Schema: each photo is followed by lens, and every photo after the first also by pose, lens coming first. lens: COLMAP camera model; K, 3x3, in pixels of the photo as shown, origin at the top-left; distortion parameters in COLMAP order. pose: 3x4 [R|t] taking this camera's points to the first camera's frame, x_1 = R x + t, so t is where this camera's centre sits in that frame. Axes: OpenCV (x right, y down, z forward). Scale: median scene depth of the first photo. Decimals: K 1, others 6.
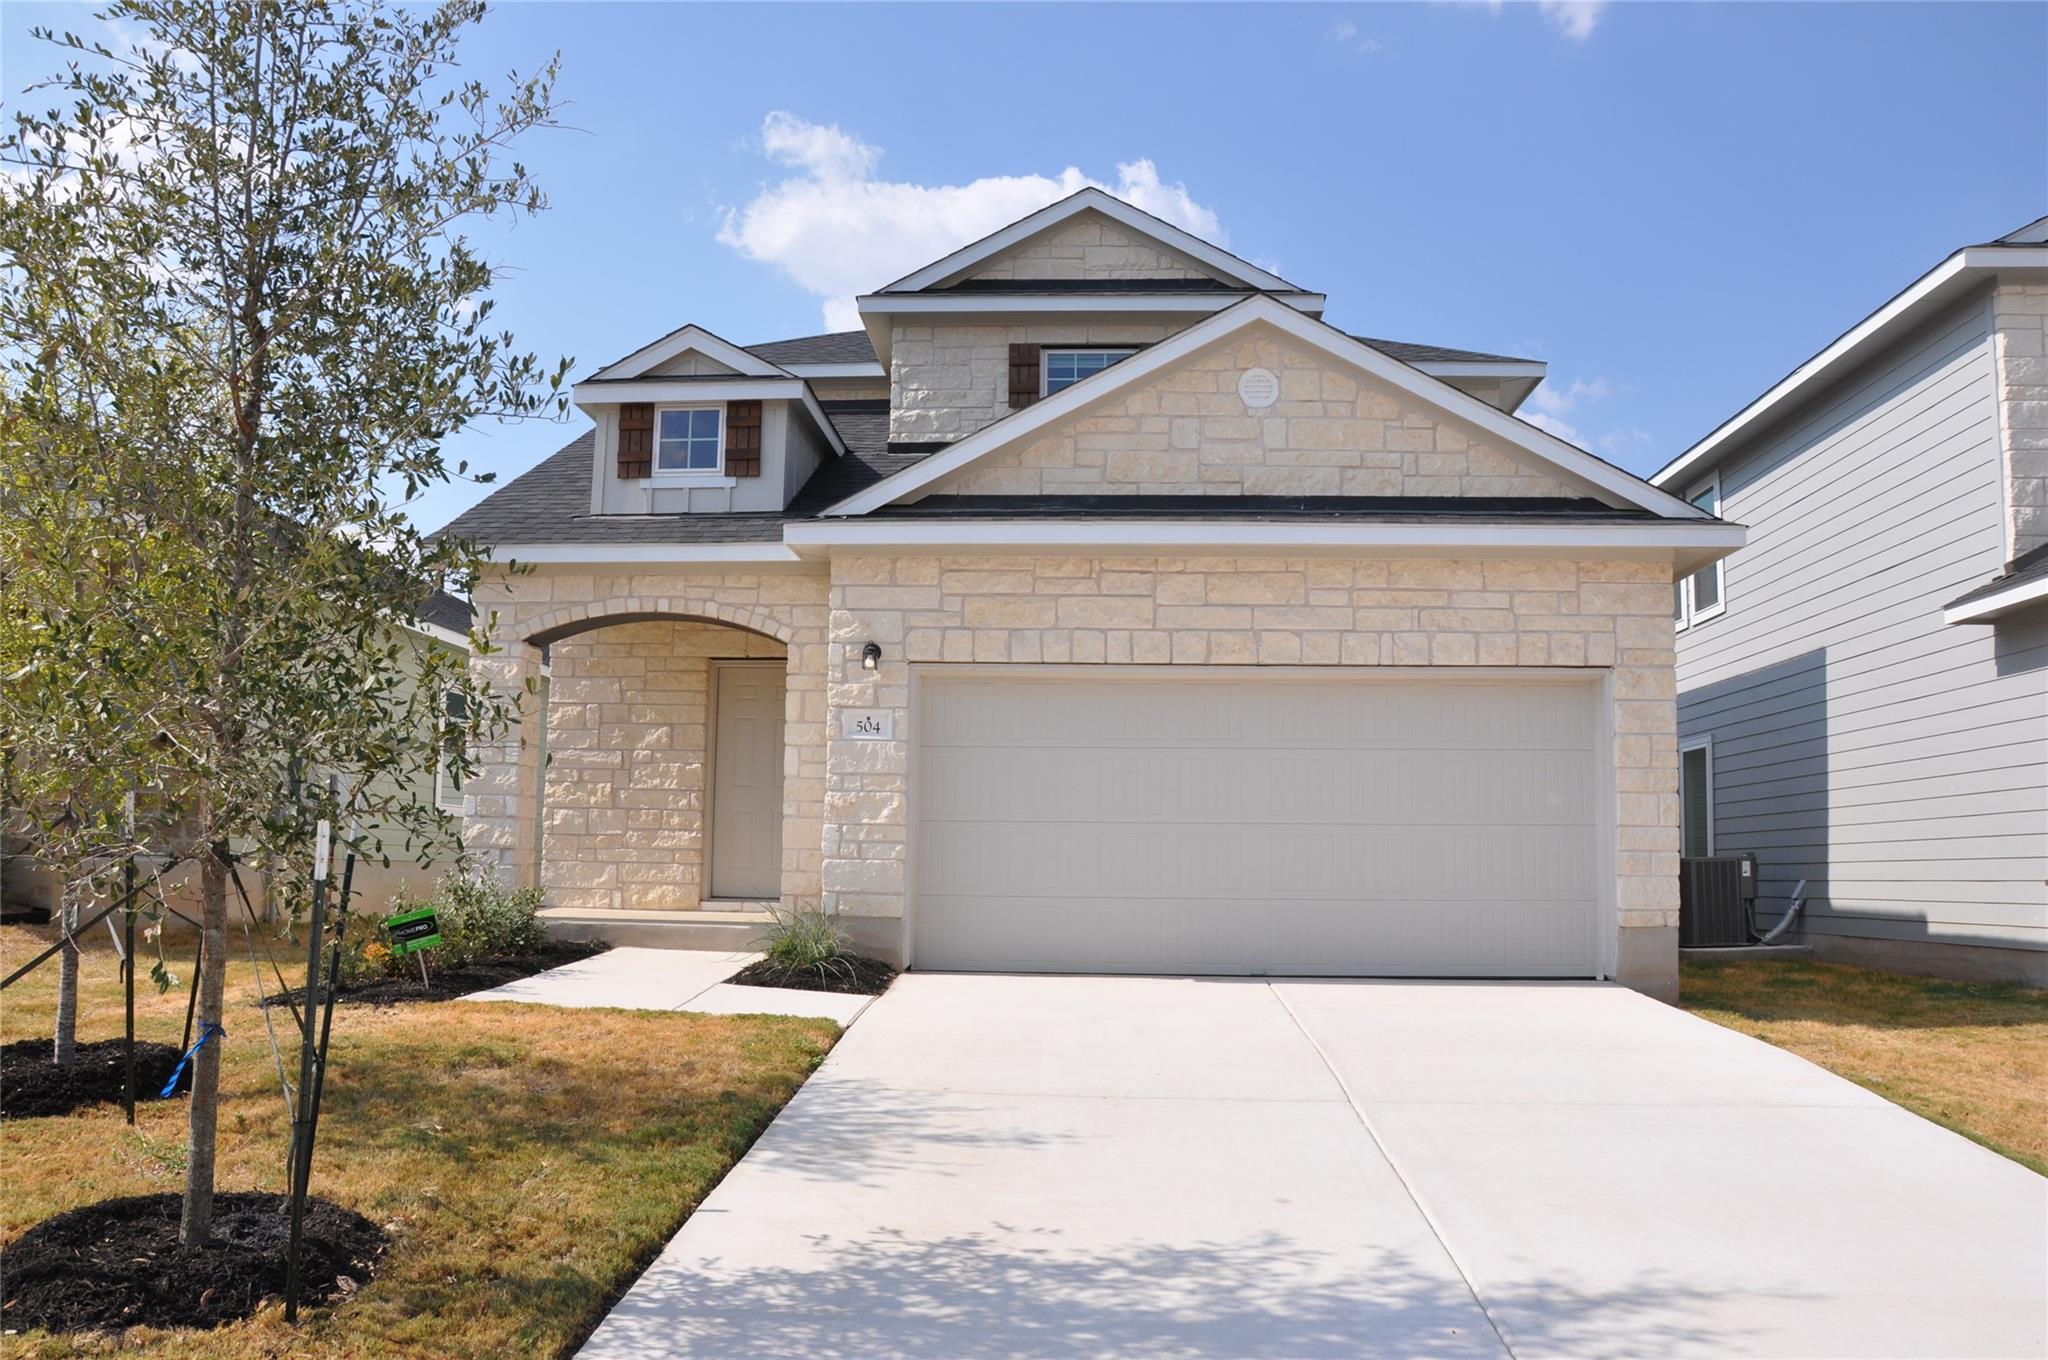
lens RADIAL K [[1596.5, 0, 1022.9], [0, 1596.5, 688.0], [0, 0, 1]] dist [-0.147363, 0.095157]
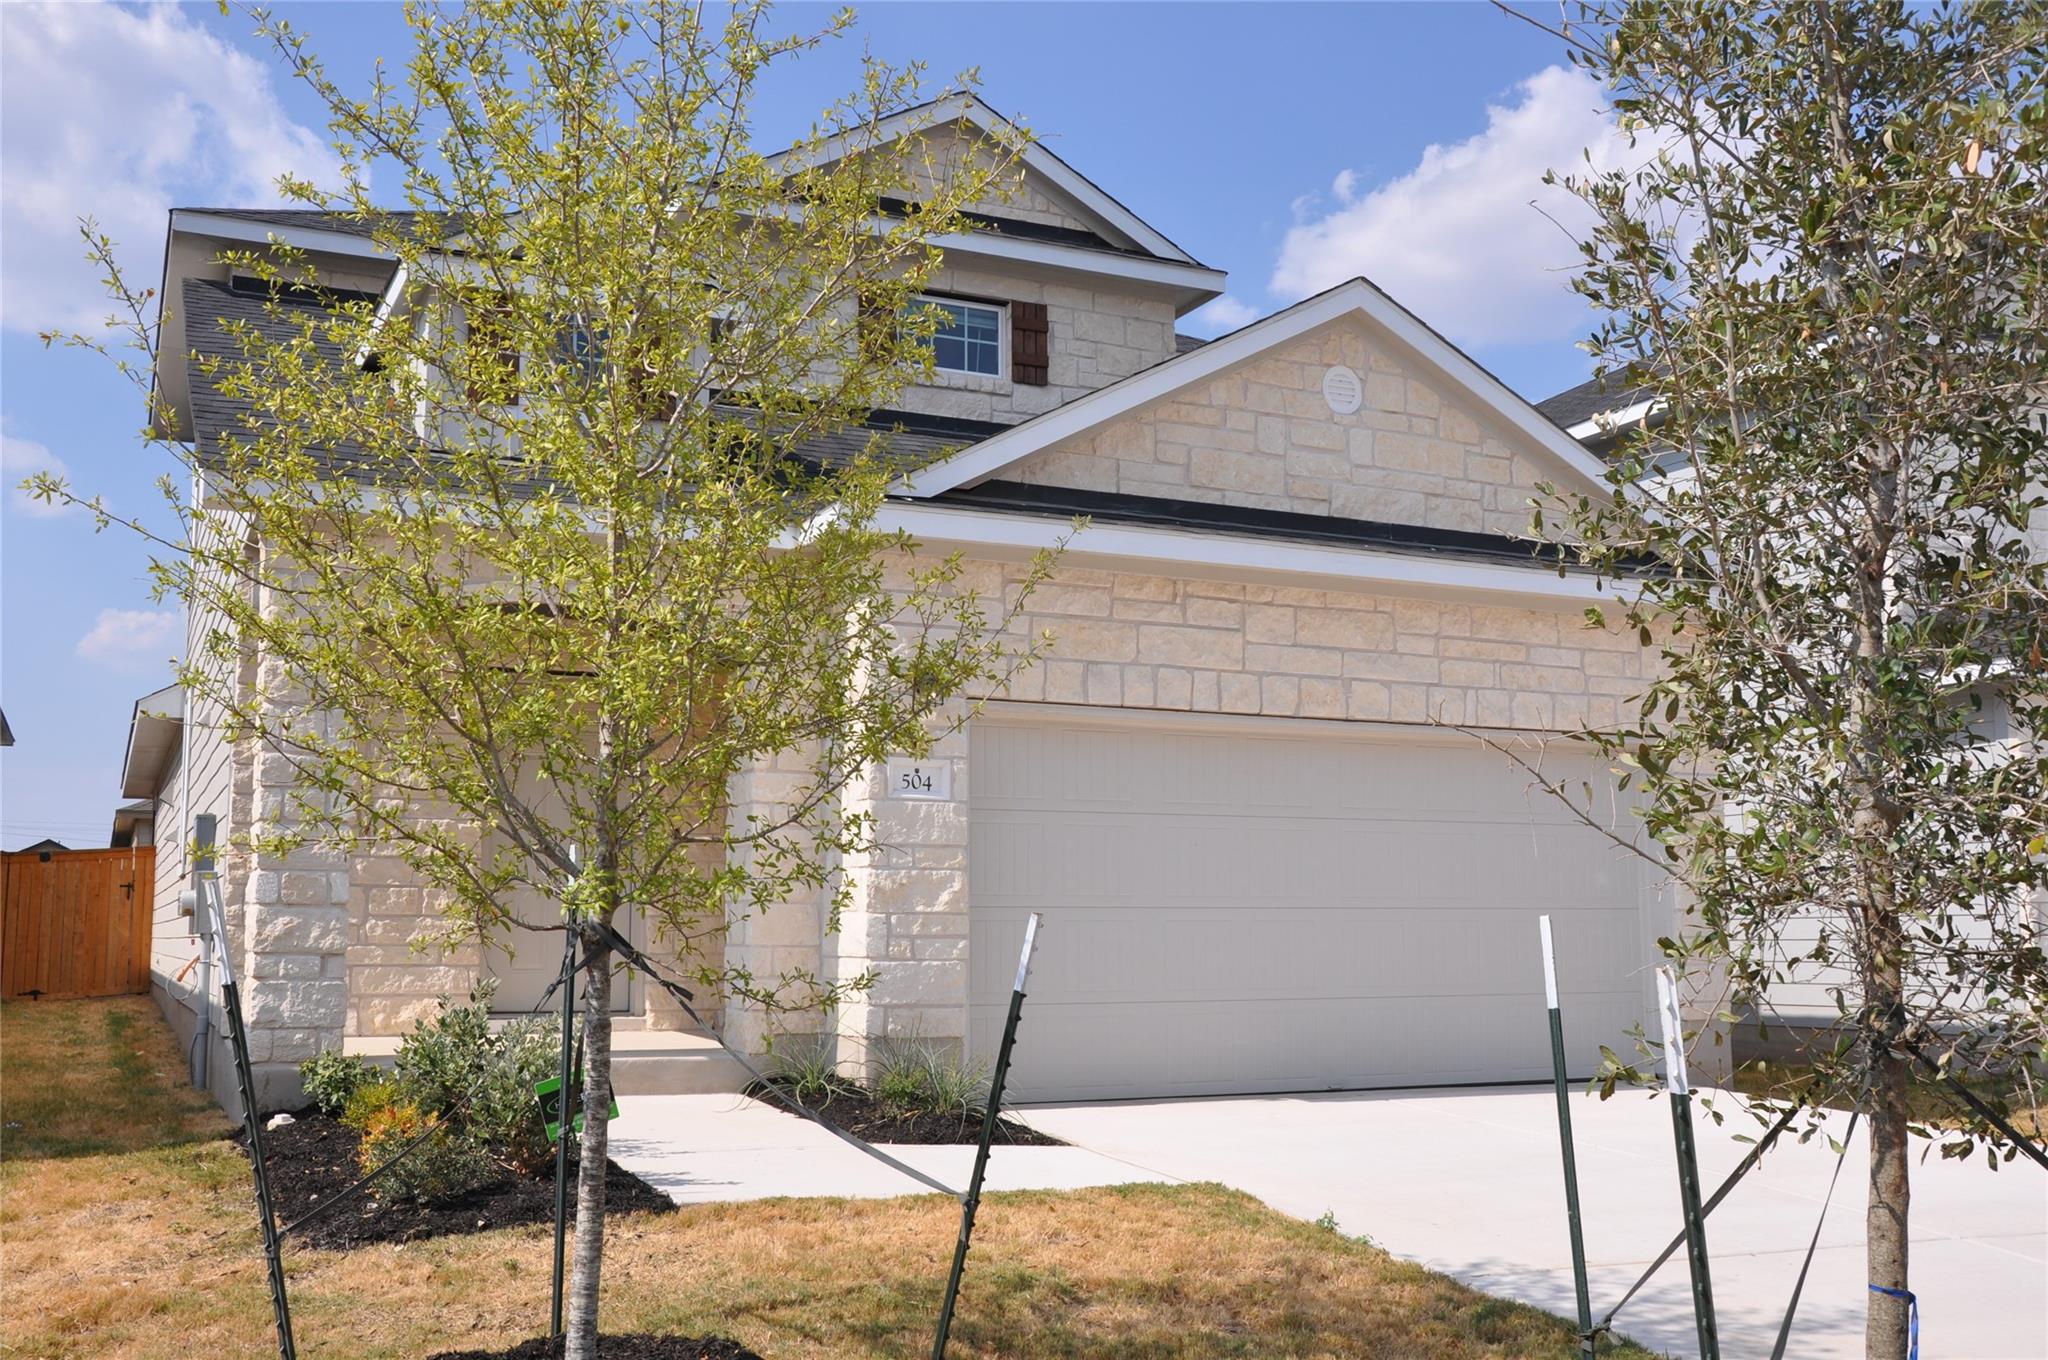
lens RADIAL K [[1949.7, 0, 1024.1], [0, 1949.7, 678.8], [0, 0, 1]] dist [-0.032937, 0.000000]
pose [[0.879424, 0.049185, 0.473492, -0.488107], [-0.042338, 0.998788, -0.025116, -0.003106], [-0.474153, 0.002041, 0.880440, 0.171732]]
